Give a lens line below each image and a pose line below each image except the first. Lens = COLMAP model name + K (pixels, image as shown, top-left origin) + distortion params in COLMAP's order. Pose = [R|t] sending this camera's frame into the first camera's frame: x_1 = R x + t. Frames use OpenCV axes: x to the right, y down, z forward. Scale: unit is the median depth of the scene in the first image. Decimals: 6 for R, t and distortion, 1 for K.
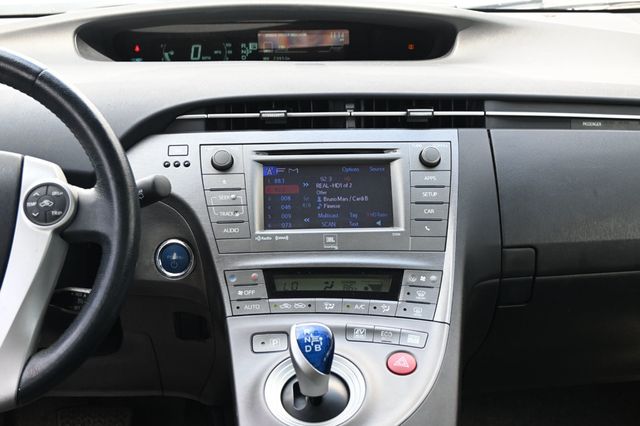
lens RADIAL K [[851.5, 0, 321.1], [0, 851.5, 211.2], [0, 0, 1]] dist [0.019886, 0.000000]
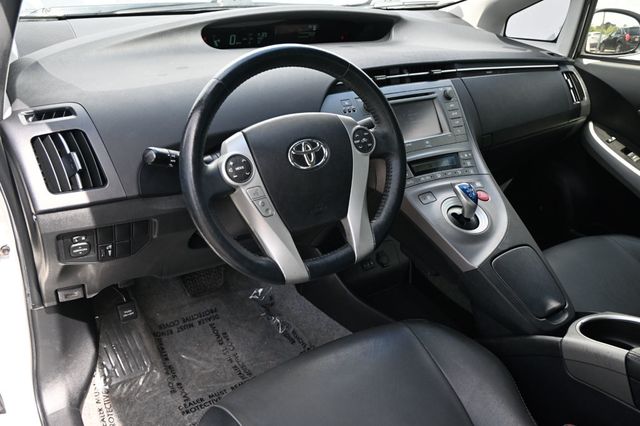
lens RADIAL K [[546.2, 0, 320.3], [0, 546.2, 211.4], [0, 0, 1]] dist [-0.001179, -0.001559]
pose [[0.830634, -0.198554, 0.520215, -0.815743], [0.114295, 0.975166, 0.189703, -0.072421], [-0.544963, -0.098116, 0.832700, 0.078935]]
